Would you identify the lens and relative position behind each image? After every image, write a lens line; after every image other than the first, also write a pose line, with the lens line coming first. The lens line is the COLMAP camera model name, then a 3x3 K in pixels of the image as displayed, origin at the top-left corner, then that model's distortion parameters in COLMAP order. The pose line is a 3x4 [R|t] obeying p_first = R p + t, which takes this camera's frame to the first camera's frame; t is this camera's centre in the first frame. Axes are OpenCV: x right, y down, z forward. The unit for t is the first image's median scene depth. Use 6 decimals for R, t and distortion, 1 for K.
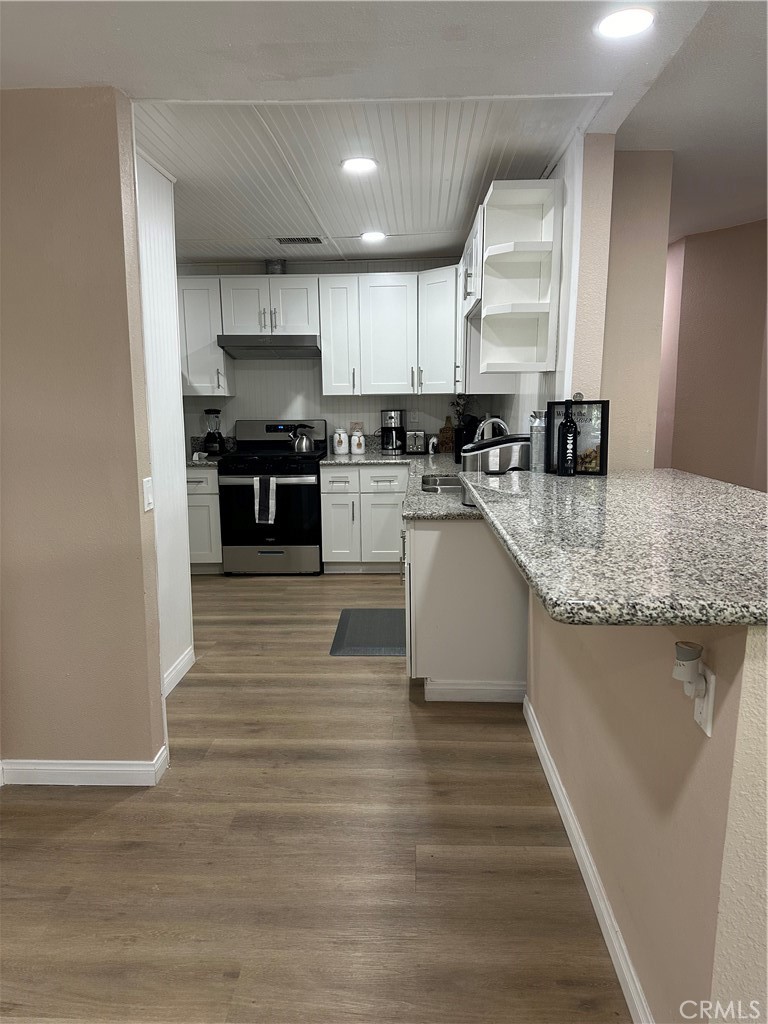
lens RADIAL K [[716.7, 0, 384.2], [0, 716.7, 512.0], [0, 0, 1]] dist [0.020951, -0.018698]
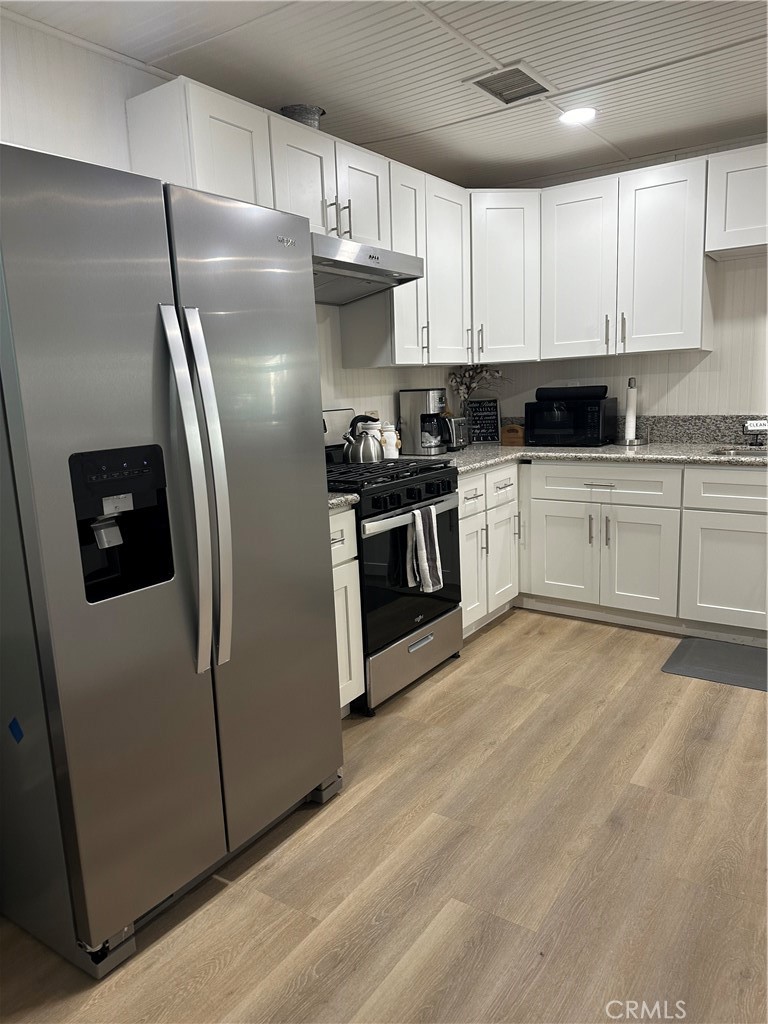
lens RADIAL K [[716.7, 0, 367.2], [0, 716.7, 505.2], [0, 0, 1]] dist [0.020951, -0.018698]
pose [[0.536394, -0.146380, 0.831177, -0.624621], [0.177568, 0.982373, 0.058415, -0.086956], [-0.825077, 0.116256, 0.552931, 0.710529]]
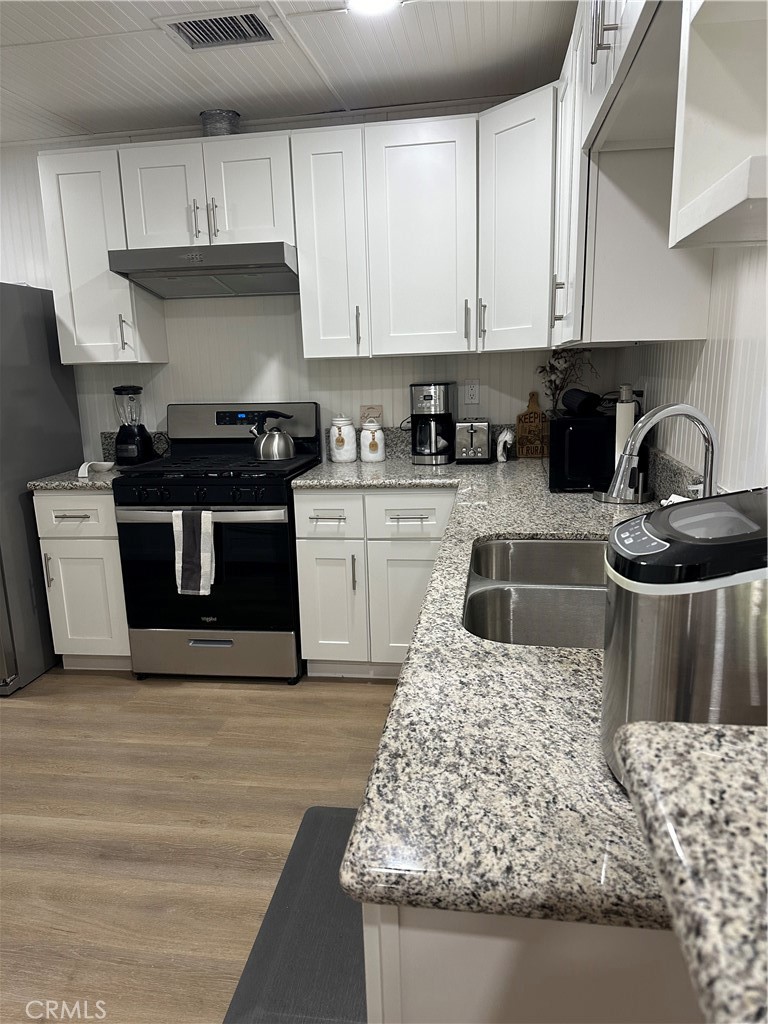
lens RADIAL K [[716.7, 0, 384.3], [0, 716.7, 518.1], [0, 0, 1]] dist [0.020951, -0.018698]
pose [[0.994570, 0.004035, -0.103991, 0.034779], [0.000605, 0.999007, 0.044555, -0.065026], [0.104067, -0.044376, 0.993580, 0.457891]]
